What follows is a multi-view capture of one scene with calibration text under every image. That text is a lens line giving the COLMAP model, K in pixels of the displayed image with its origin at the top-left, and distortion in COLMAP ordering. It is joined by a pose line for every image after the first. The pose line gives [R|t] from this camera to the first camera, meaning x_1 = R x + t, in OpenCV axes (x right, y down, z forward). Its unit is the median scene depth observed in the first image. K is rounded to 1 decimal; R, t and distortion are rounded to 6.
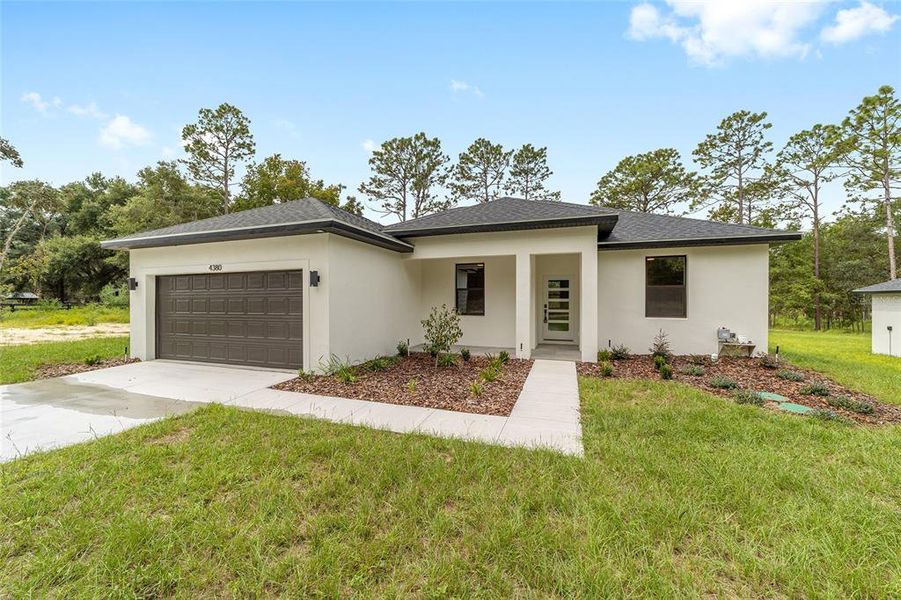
lens RADIAL K [[347.8, 0, 448.7], [0, 347.8, 299.0], [0, 0, 1]] dist [-0.006899, 0.005246]
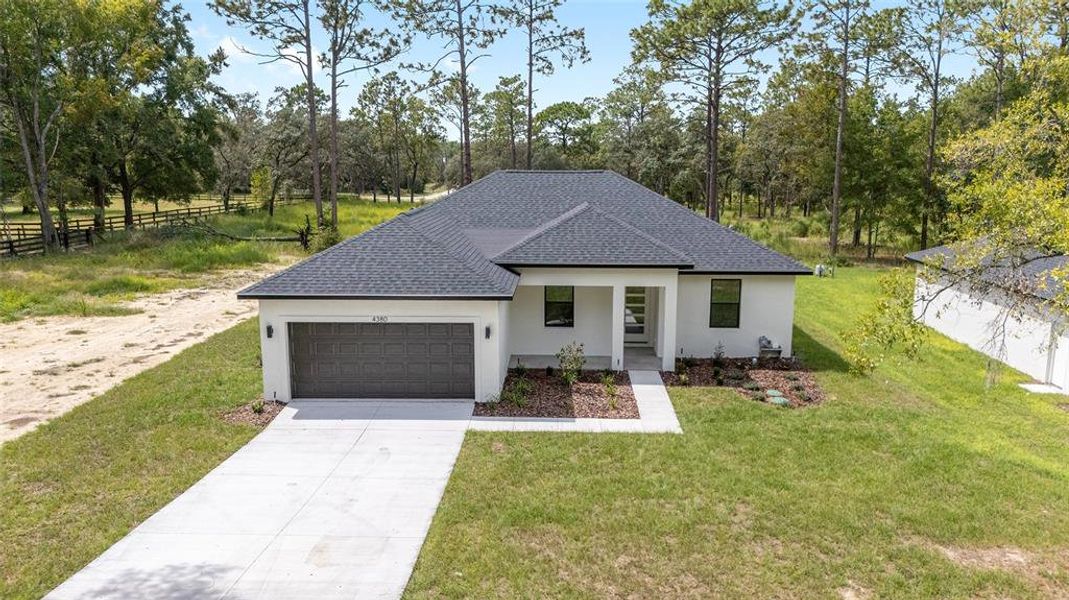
lens RADIAL K [[792.7, 0, 534.9], [0, 792.7, 298.4], [0, 0, 1]] dist [0.047591, -0.049041]
pose [[0.955167, -0.051631, 0.291530, -0.824367], [-0.003057, 0.982904, 0.184093, -0.562794], [-0.296051, -0.176731, 0.938680, -1.413720]]
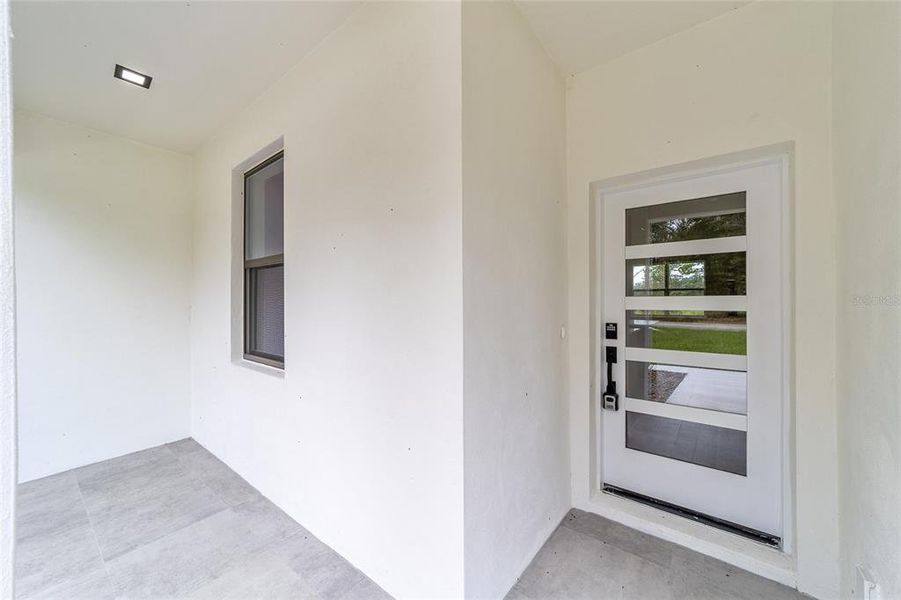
lens RADIAL K [[347.8, 0, 452.8], [0, 347.8, 299.0], [0, 0, 1]] dist [-0.006899, 0.005246]
pose [[0.939733, -0.005714, -0.341862, 0.327065], [0.008918, 0.999930, 0.007802, -0.001872], [0.341794, -0.010380, 0.939718, 0.965113]]
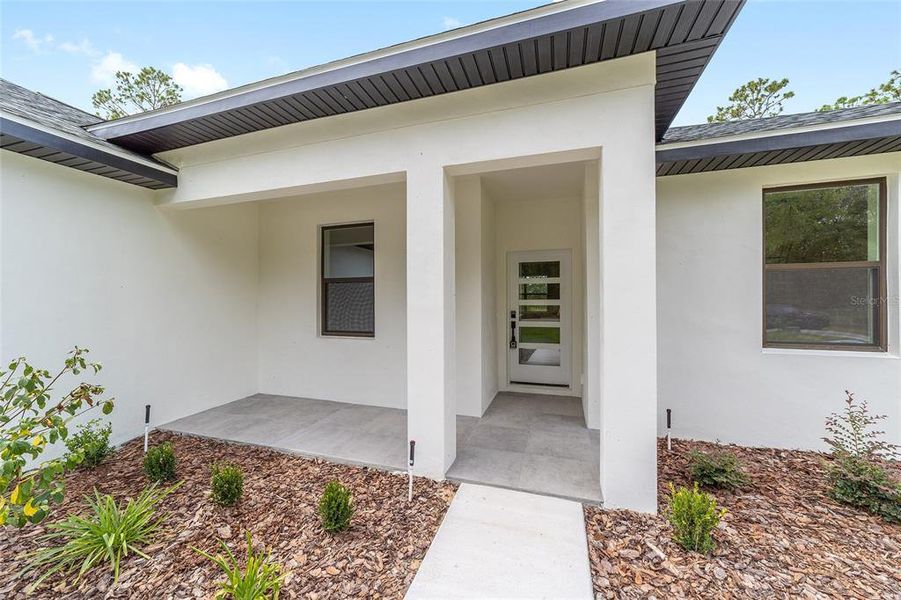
lens RADIAL K [[347.8, 0, 448.0], [0, 347.8, 296.7], [0, 0, 1]] dist [-0.006899, 0.005246]
pose [[0.999726, -0.004161, 0.023016, 0.219015], [0.004349, 0.999958, -0.008101, -0.001555], [-0.022982, 0.008199, 0.999702, 0.636943]]
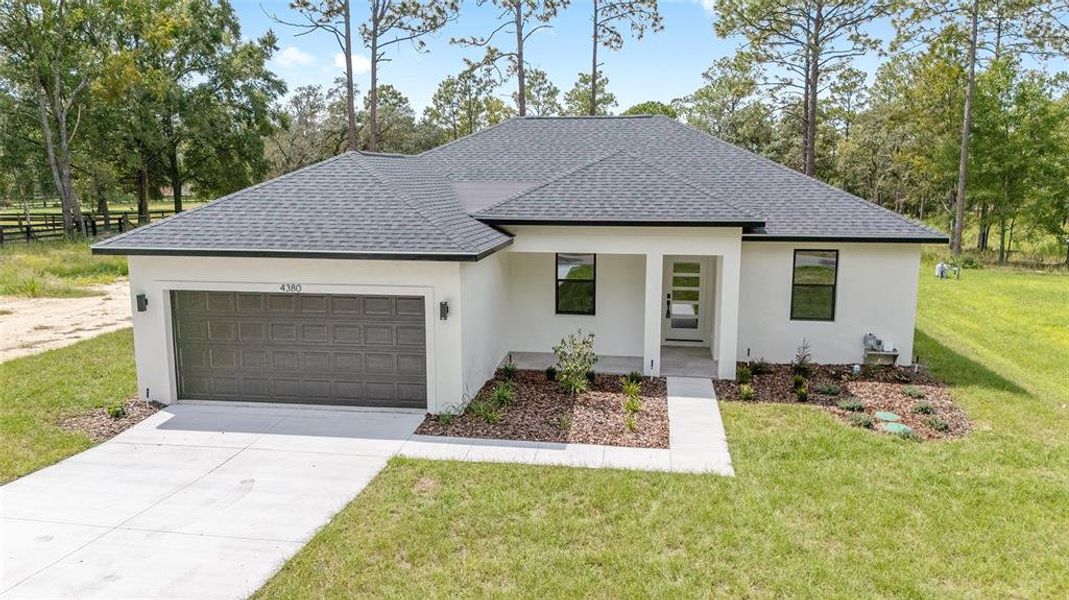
lens RADIAL K [[792.7, 0, 532.3], [0, 792.7, 295.8], [0, 0, 1]] dist [0.047591, -0.049041]
pose [[0.983643, -0.027031, 0.178089, -0.397501], [-0.002092, 0.986895, 0.161348, -0.321520], [-0.180117, -0.159081, 0.970696, -0.766063]]
